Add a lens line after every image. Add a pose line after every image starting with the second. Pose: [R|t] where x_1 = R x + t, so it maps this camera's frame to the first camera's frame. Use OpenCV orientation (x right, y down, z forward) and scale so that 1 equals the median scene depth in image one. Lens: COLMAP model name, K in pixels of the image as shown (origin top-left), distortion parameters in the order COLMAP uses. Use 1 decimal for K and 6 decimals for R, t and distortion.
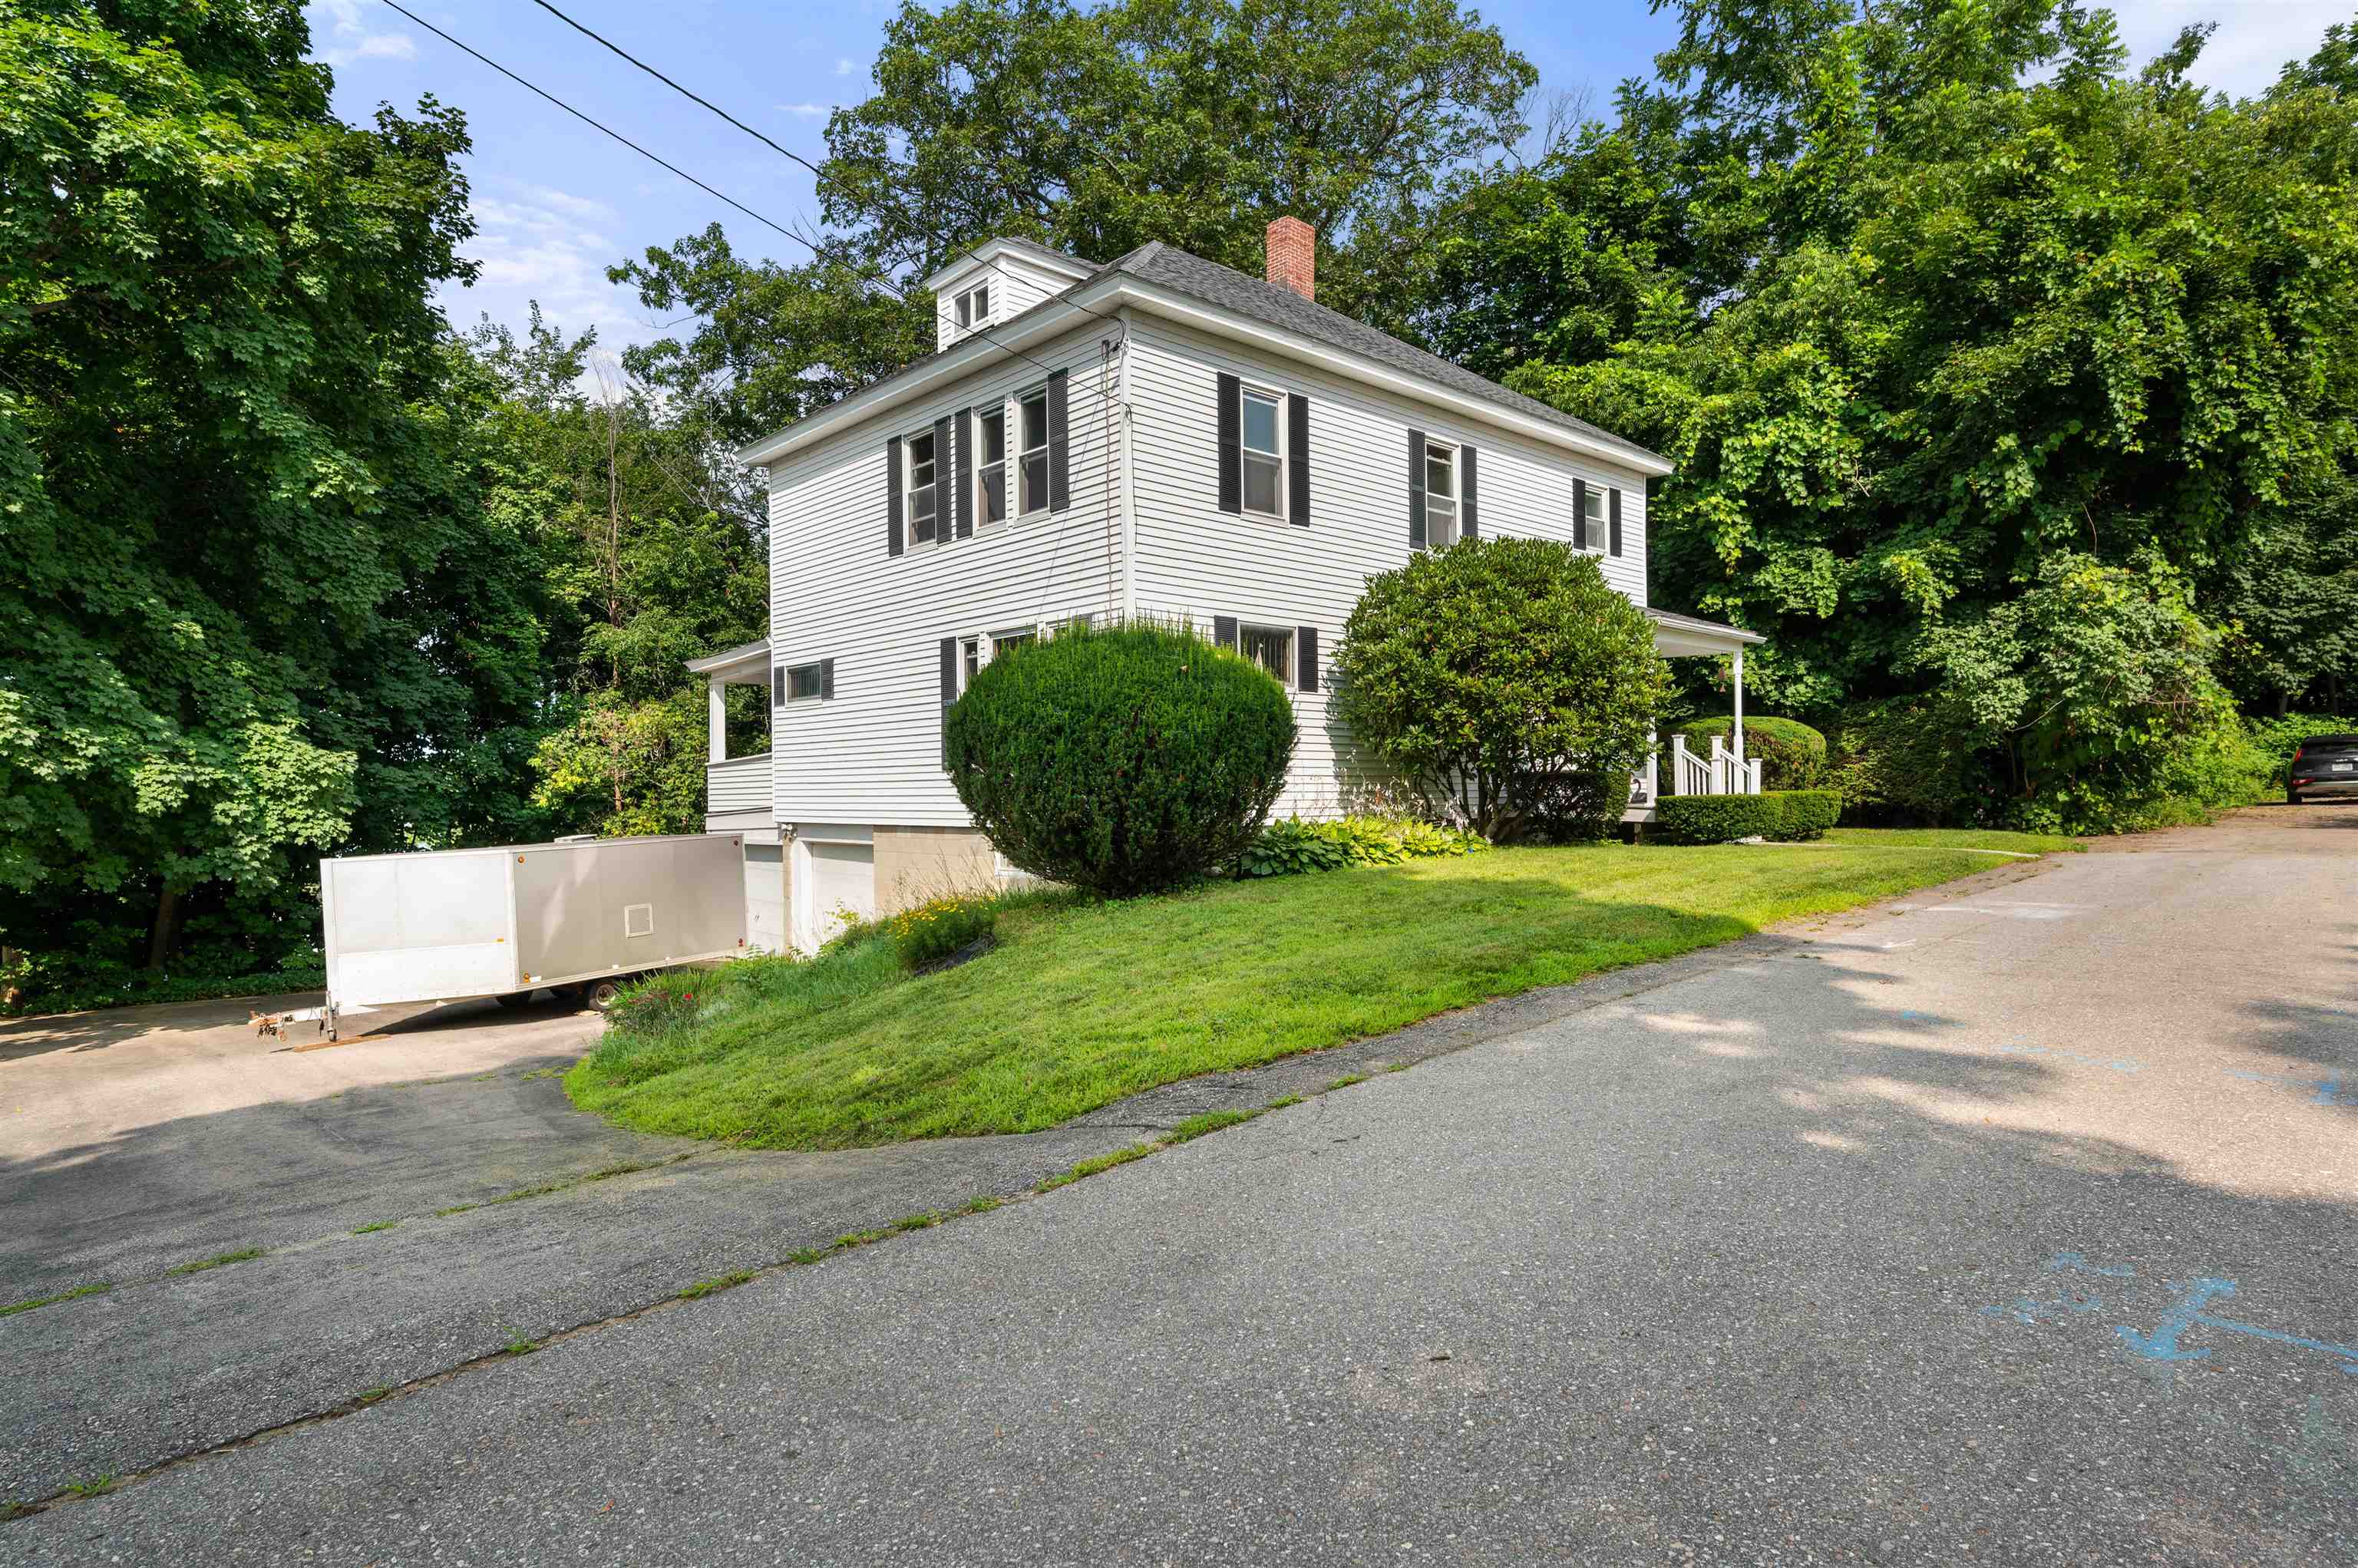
lens RADIAL K [[1298.9, 0, 1176.8], [0, 1298.9, 783.0], [0, 0, 1]] dist [-0.005153, -0.000463]
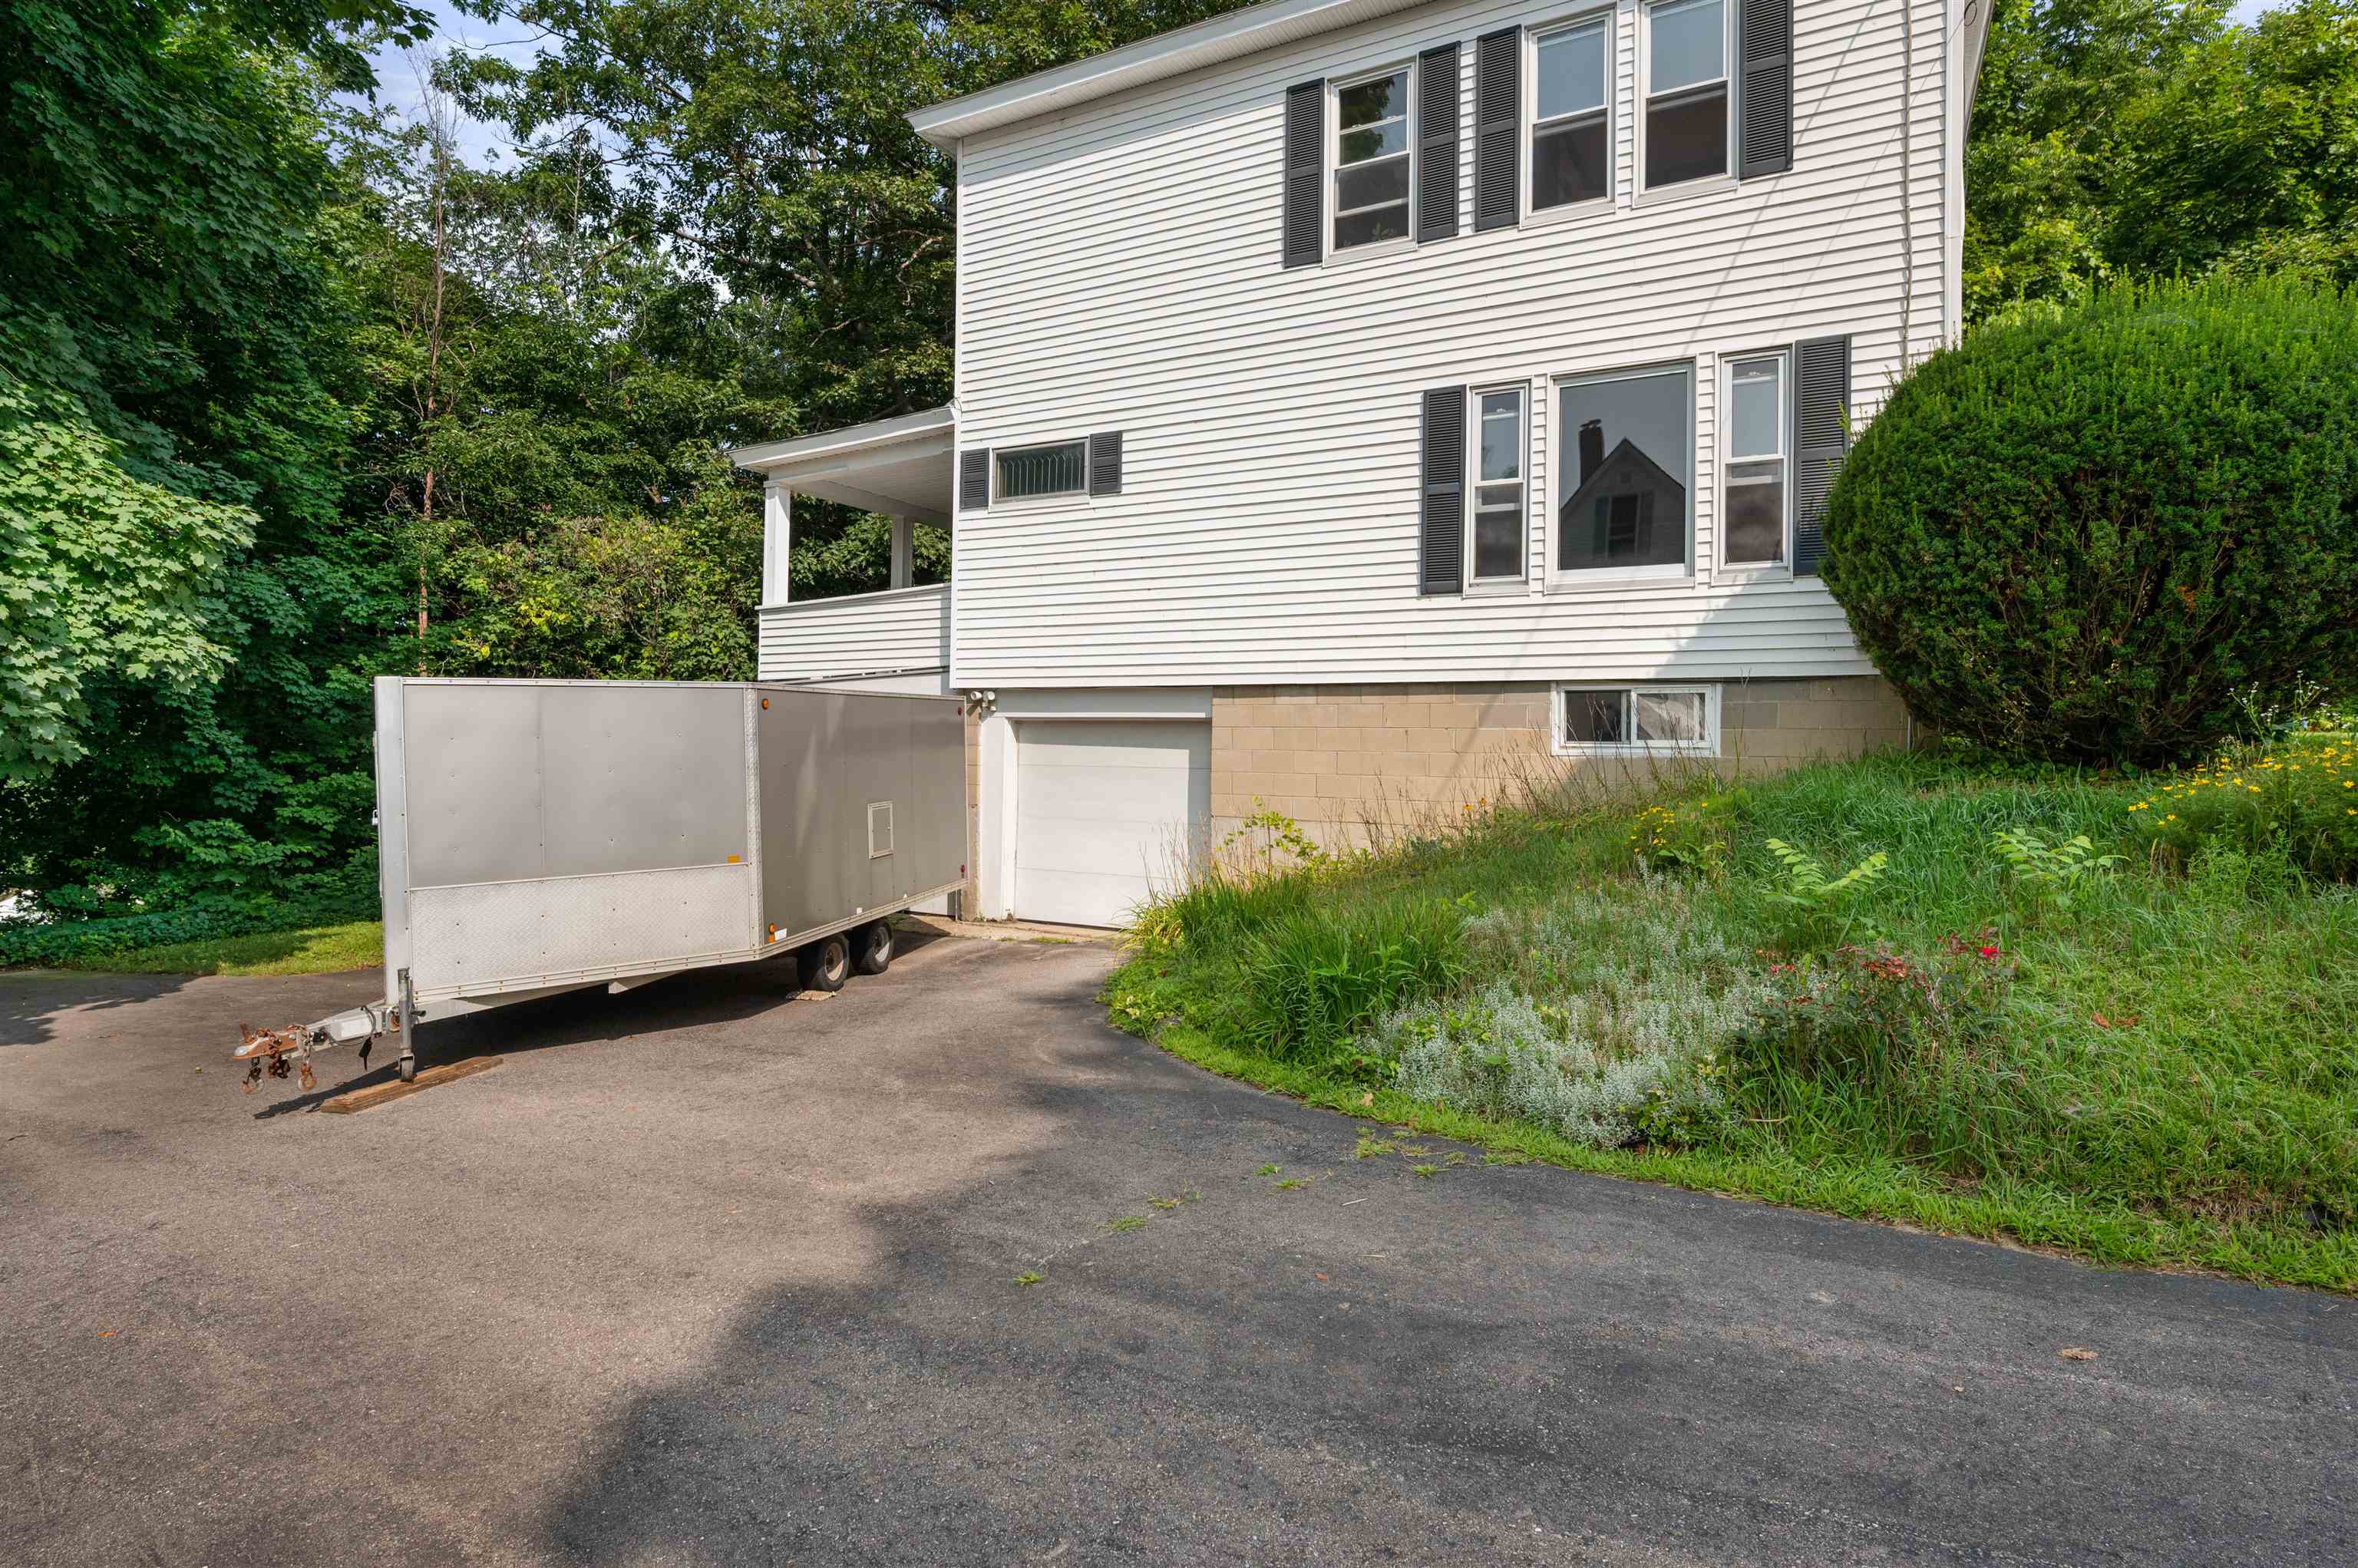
lens RADIAL K [[1205.7, 0, 1144.4], [0, 1205.7, 744.4], [0, 0, 1]] dist [-0.002971, -0.001065]
pose [[0.946807, 0.026826, 0.320681, -0.441357], [-0.025925, 0.999639, -0.007081, 0.063874], [-0.320755, -0.001609, 0.947161, 0.423622]]
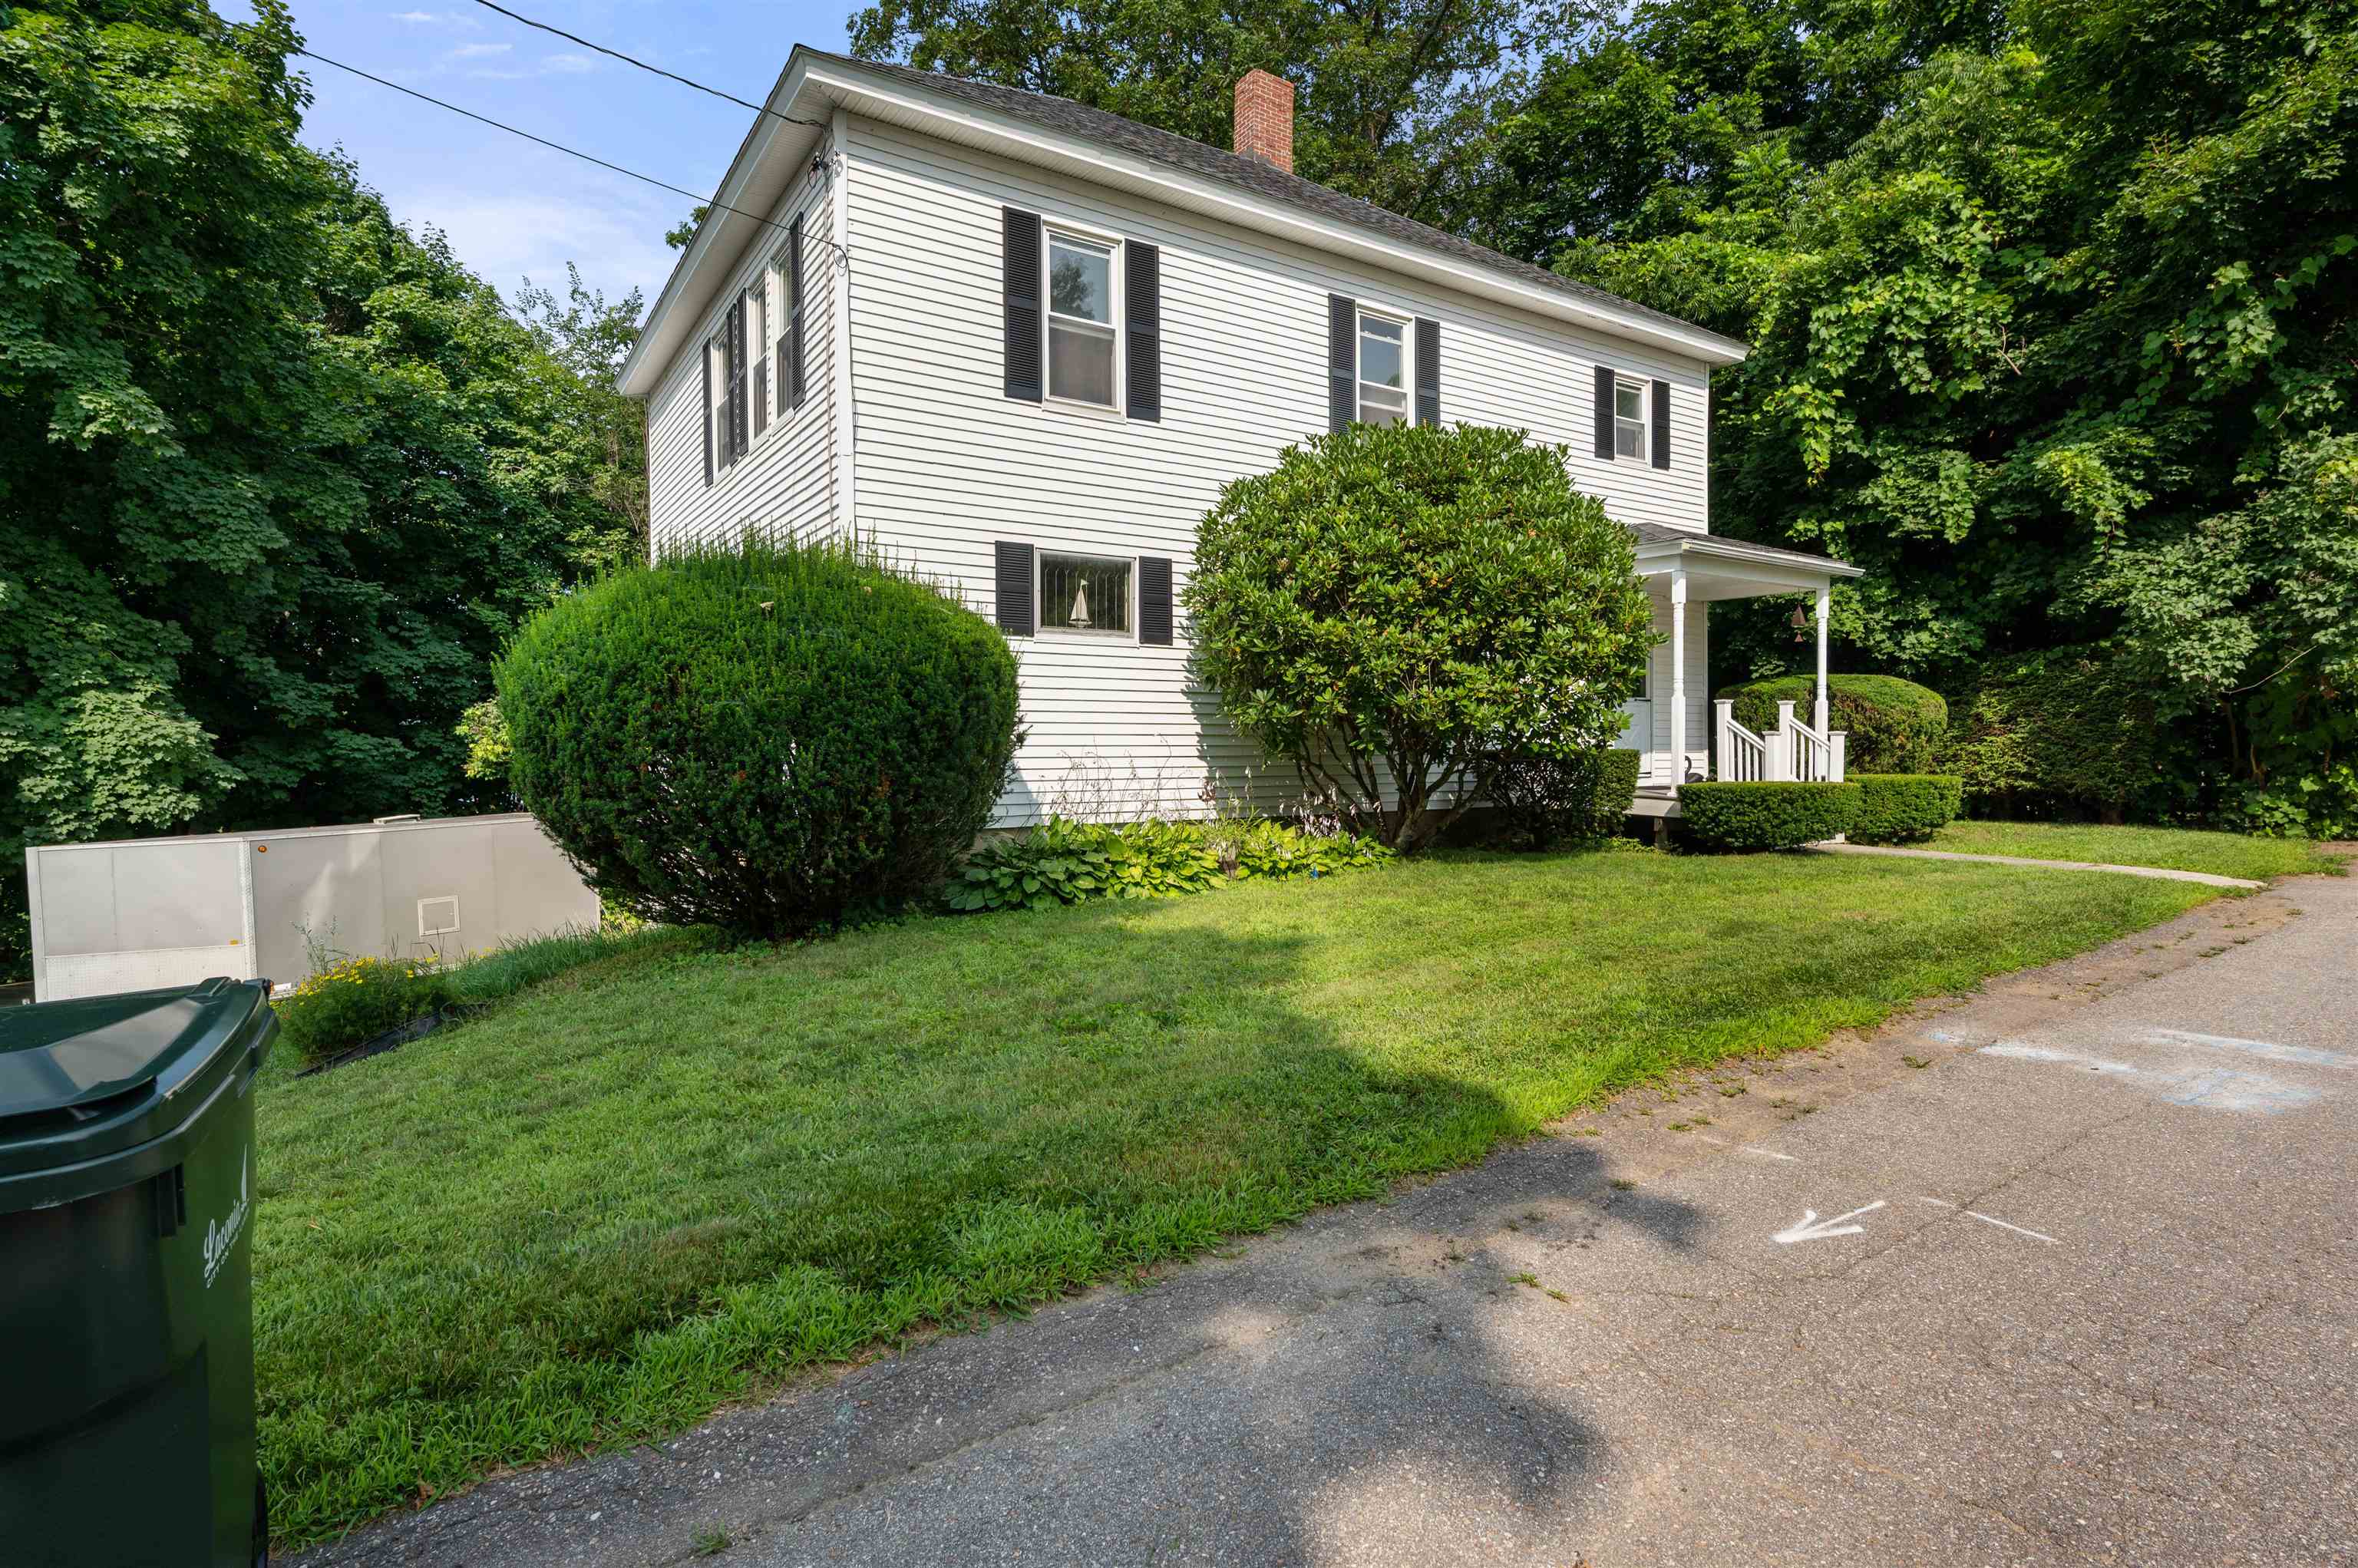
lens RADIAL K [[1185.9, 0, 1184.8], [0, 1185.9, 769.0], [0, 0, 1]] dist [-0.002491, 0.000984]
pose [[0.986758, 0.007085, -0.162044, 0.192382], [-0.002978, 0.999669, 0.025569, -0.013759], [0.162172, -0.024748, 0.986452, 0.276938]]
